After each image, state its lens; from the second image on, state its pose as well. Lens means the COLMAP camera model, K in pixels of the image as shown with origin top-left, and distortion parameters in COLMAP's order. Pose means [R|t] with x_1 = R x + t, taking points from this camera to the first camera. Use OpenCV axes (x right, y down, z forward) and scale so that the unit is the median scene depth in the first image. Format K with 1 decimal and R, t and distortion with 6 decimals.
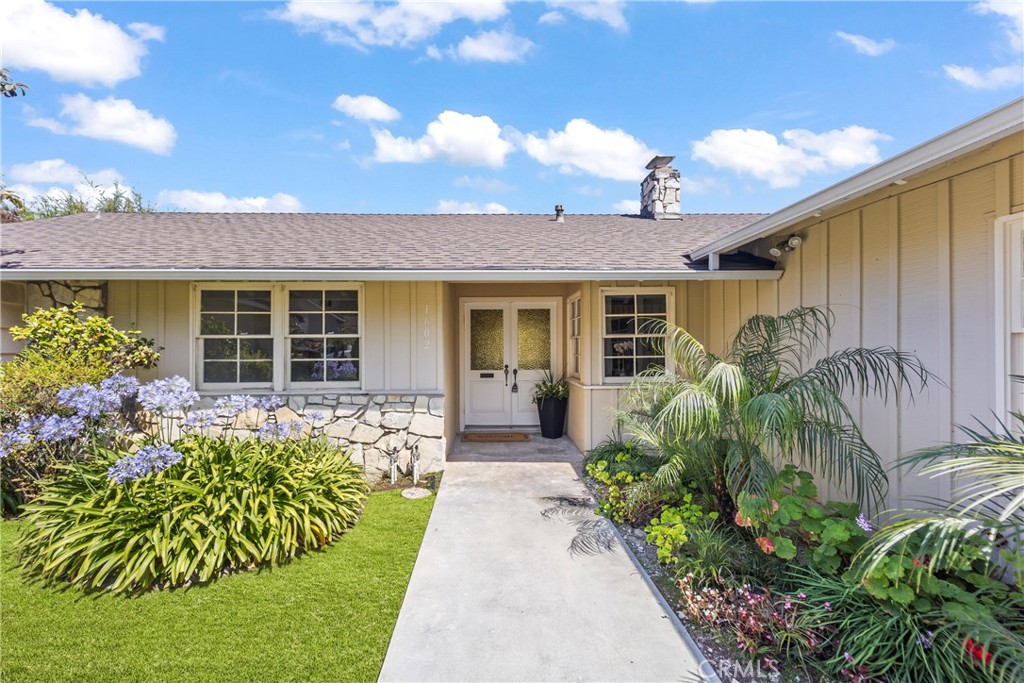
lens RADIAL K [[418.5, 0, 513.5], [0, 418.5, 349.5], [0, 0, 1]] dist [0.018275, -0.009667]
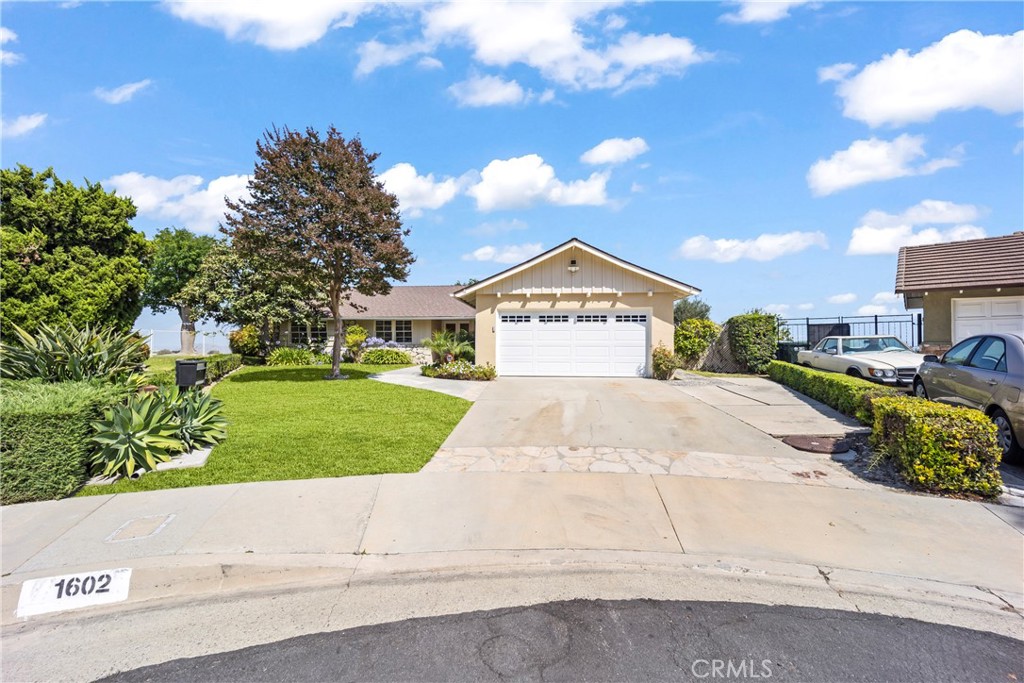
lens RADIAL K [[418.5, 0, 513.5], [0, 418.5, 349.5], [0, 0, 1]] dist [0.018275, -0.009667]
pose [[0.990071, 0.003603, -0.140525, 1.221113], [-0.003223, 0.999990, 0.002937, 0.133103], [0.140534, -0.002455, 0.990073, -2.983467]]
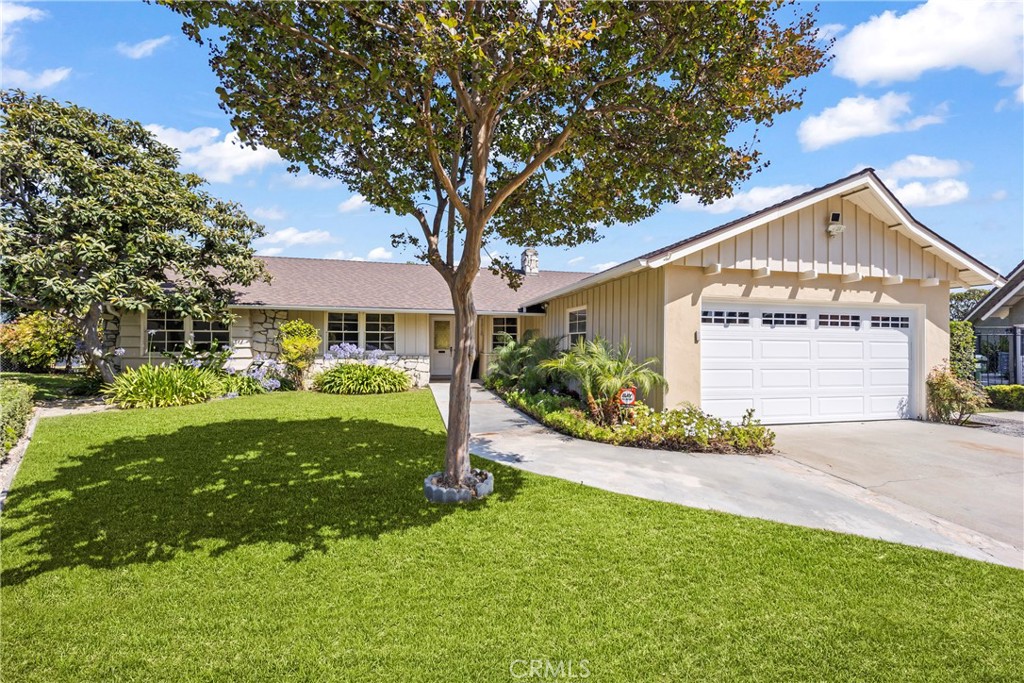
lens RADIAL K [[418.5, 0, 513.5], [0, 418.5, 349.5], [0, 0, 1]] dist [0.018275, -0.009667]
pose [[0.984999, 0.007997, 0.172375, -0.098674], [-0.008859, 0.999952, 0.004234, 0.053180], [-0.172333, -0.005697, 0.985022, -1.592847]]
